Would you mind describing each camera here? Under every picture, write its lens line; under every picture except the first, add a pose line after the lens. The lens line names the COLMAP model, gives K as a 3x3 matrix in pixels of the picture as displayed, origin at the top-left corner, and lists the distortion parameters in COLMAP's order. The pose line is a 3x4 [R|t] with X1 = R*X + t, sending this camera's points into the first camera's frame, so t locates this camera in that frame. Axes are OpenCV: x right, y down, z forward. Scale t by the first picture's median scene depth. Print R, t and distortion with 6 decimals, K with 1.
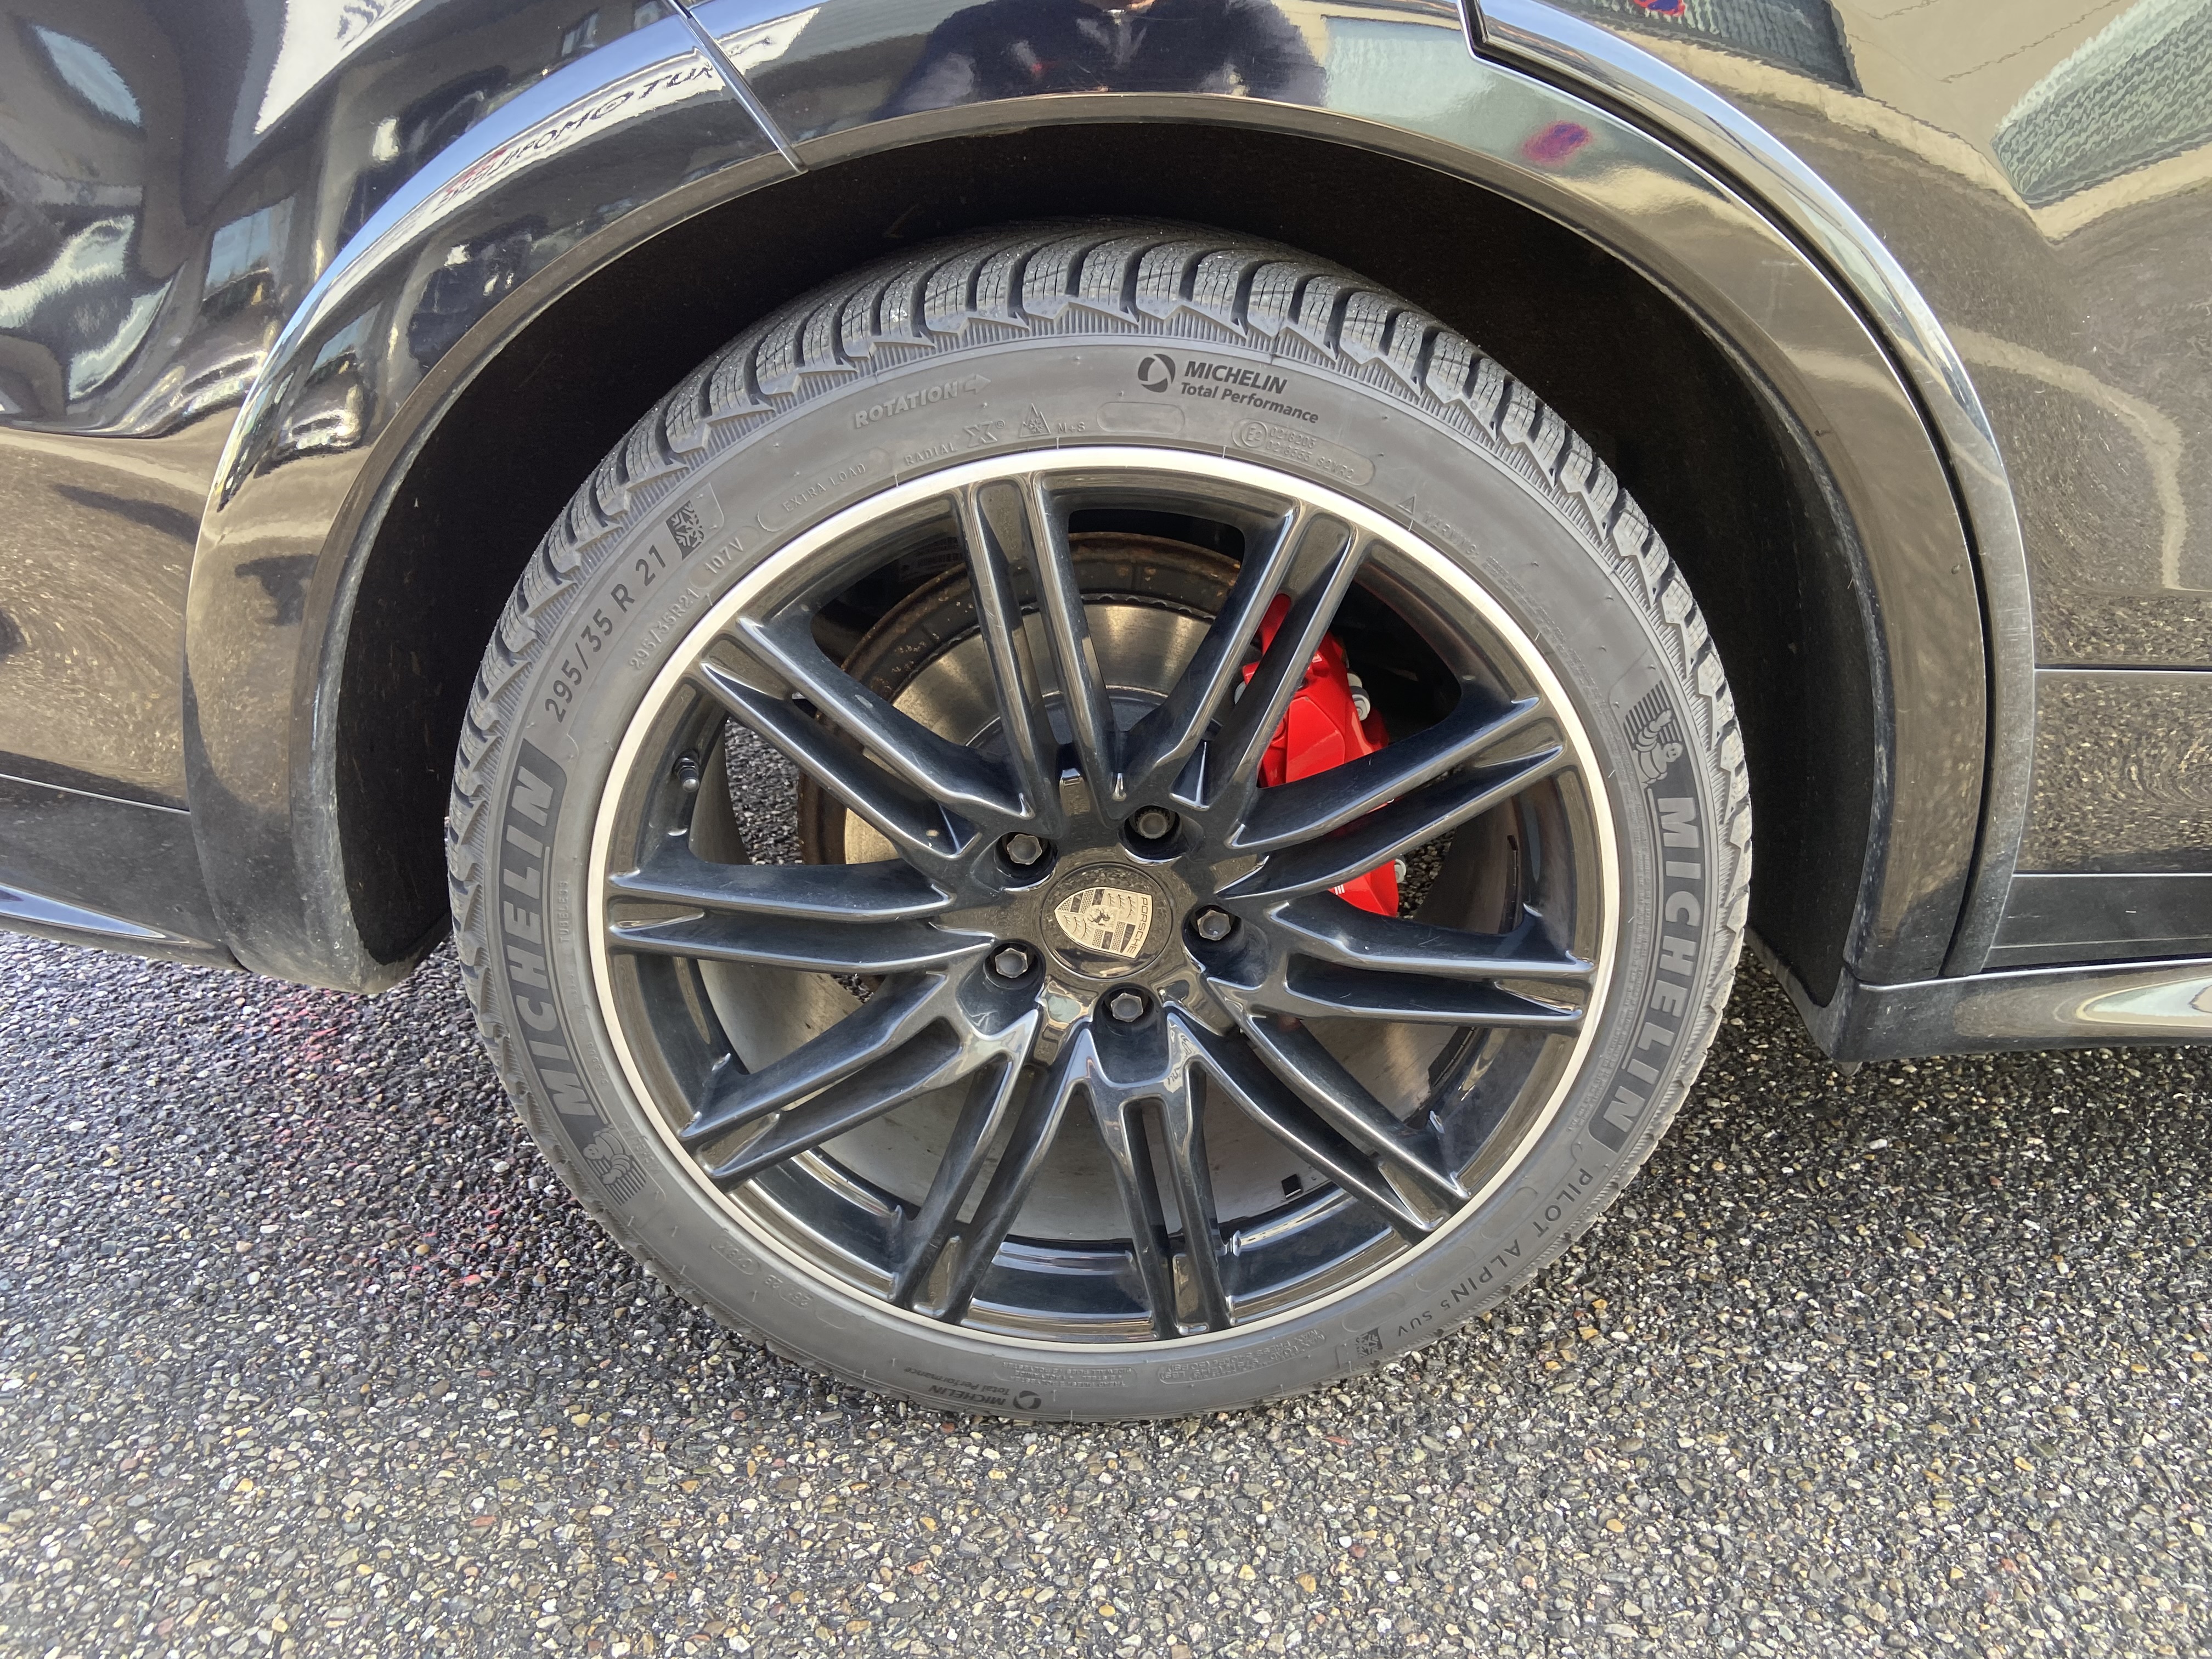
lens RADIAL K [[1674.3, 0, 1107.6], [0, 1674.3, 844.5], [0, 0, 1]] dist [0.132482, -0.146128]
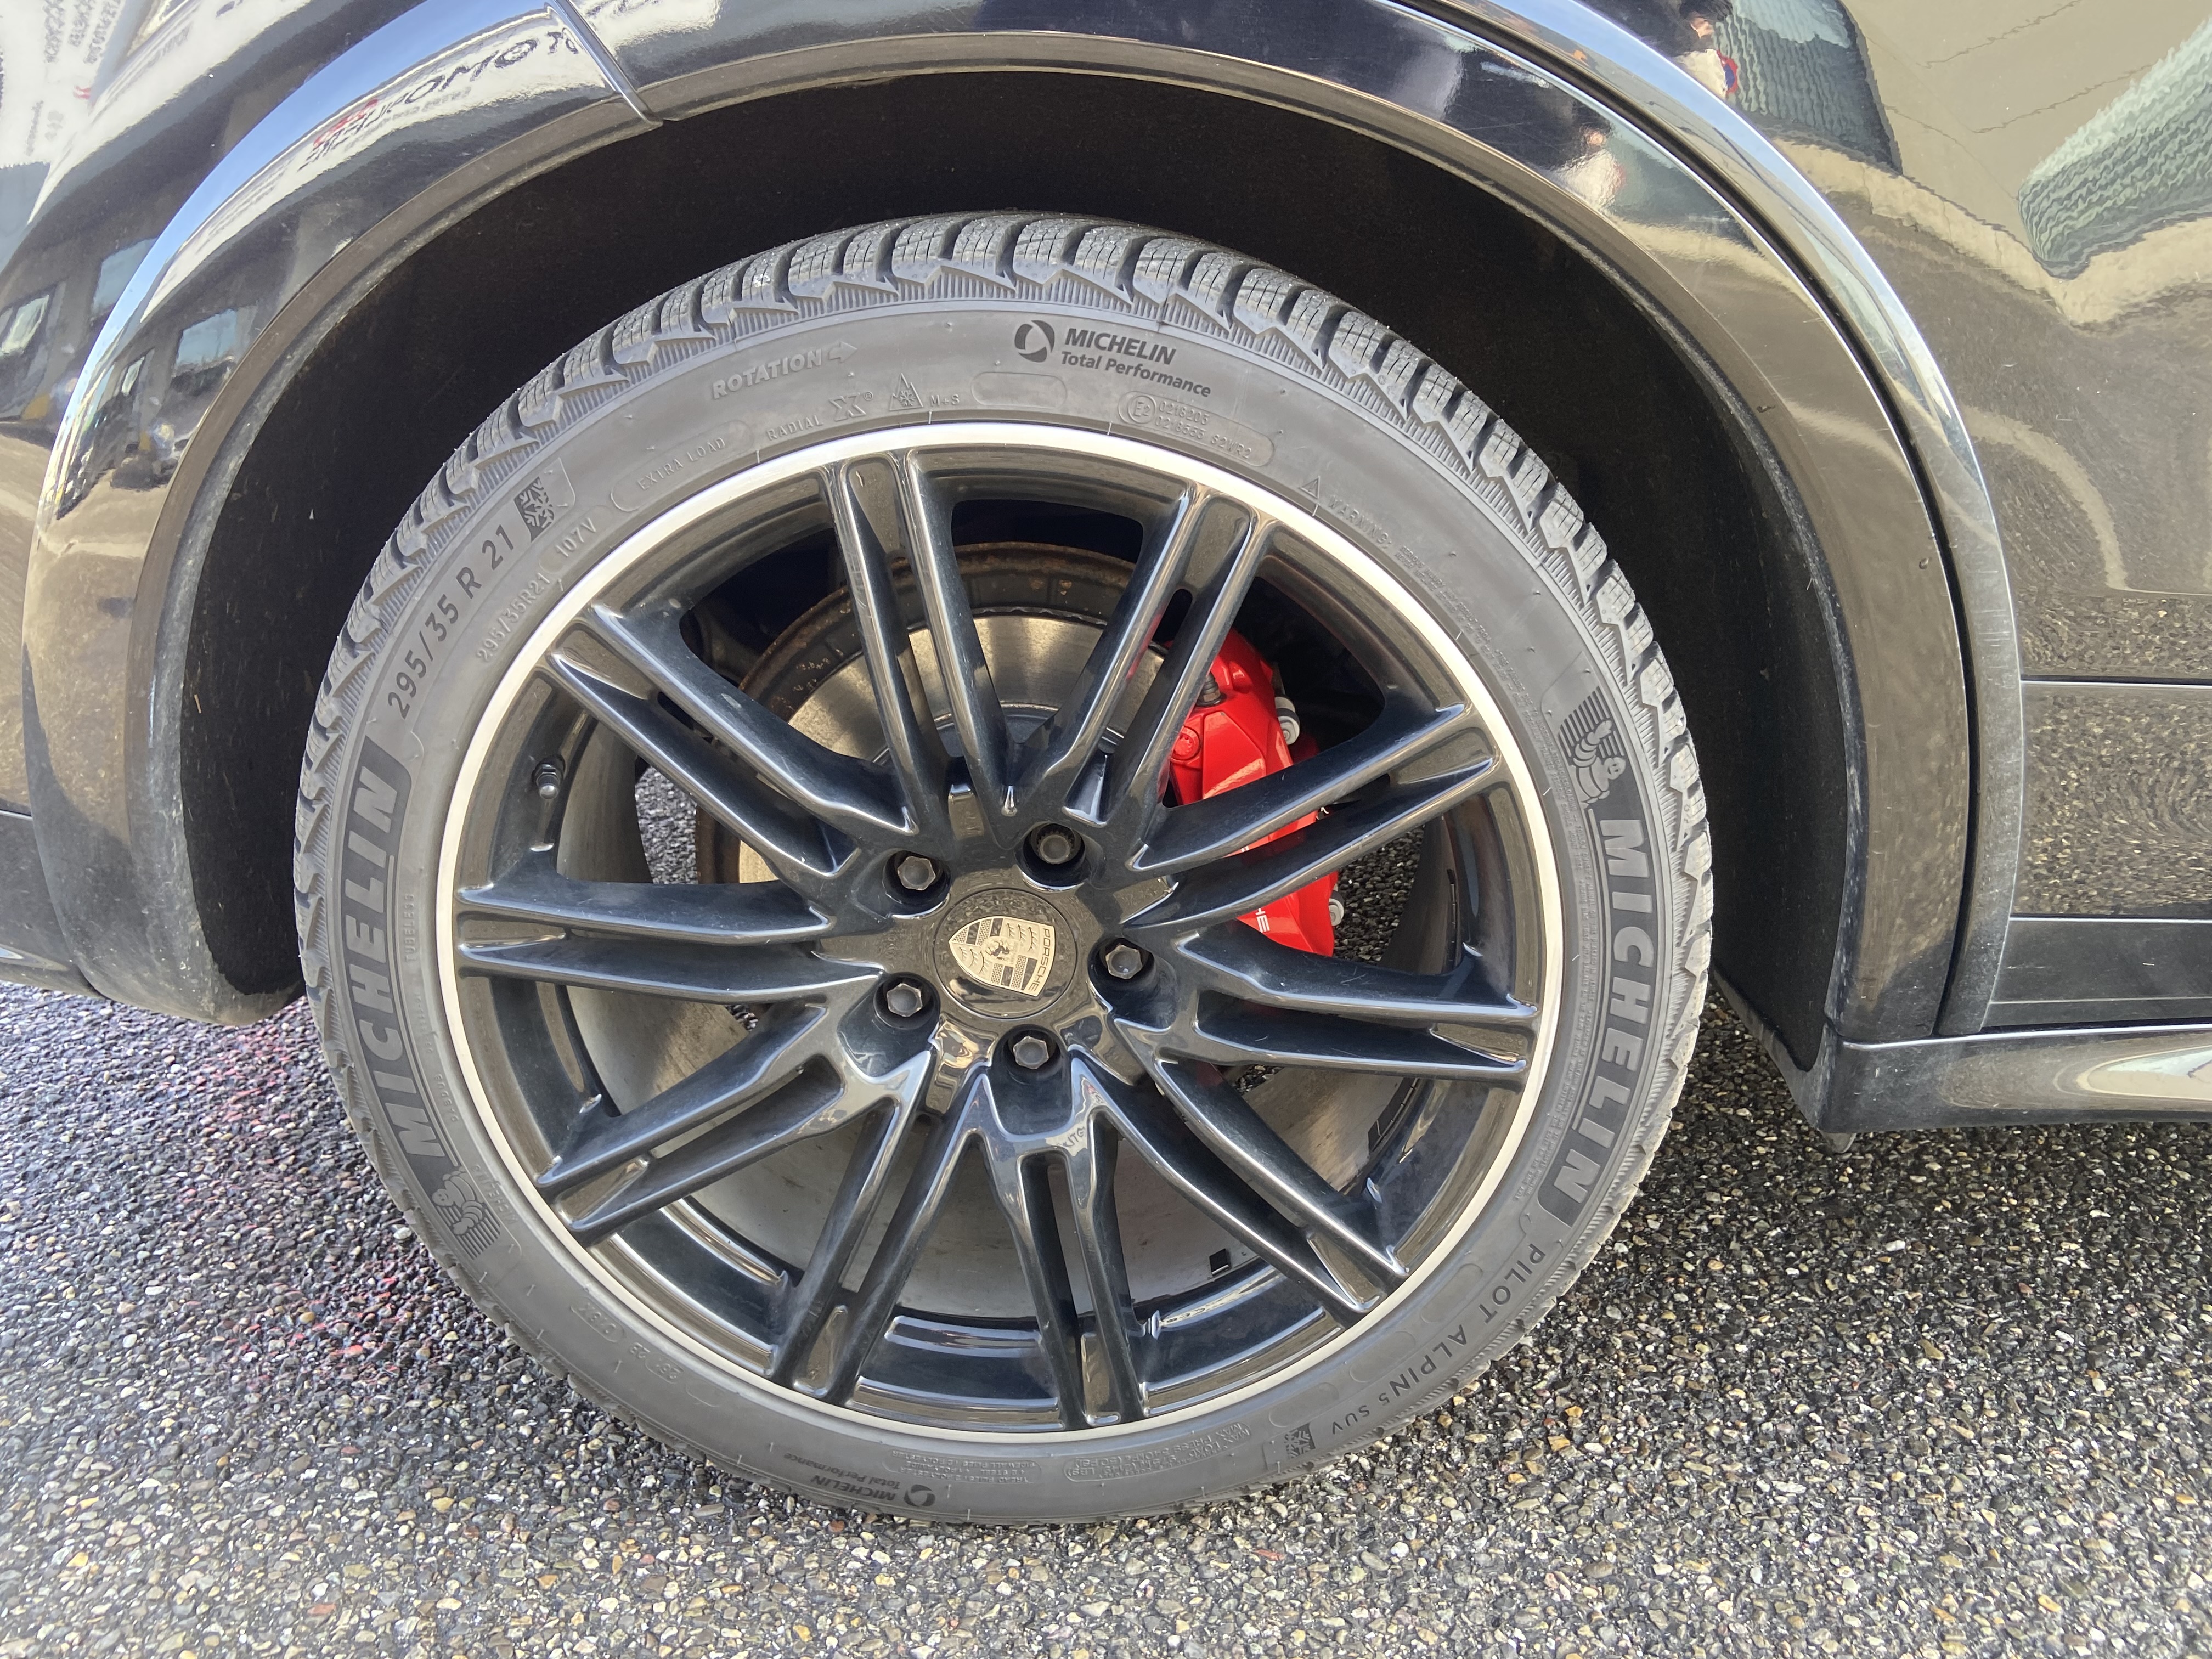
lens RADIAL K [[1675.0, 0, 1082.6], [0, 1675.0, 831.1], [0, 0, 1]] dist [0.131066, -0.162187]
pose [[0.998696, 0.013800, -0.049157, 0.076645], [-0.017836, 0.996419, -0.082648, 0.047966], [0.047841, 0.083417, 0.995366, 0.072568]]
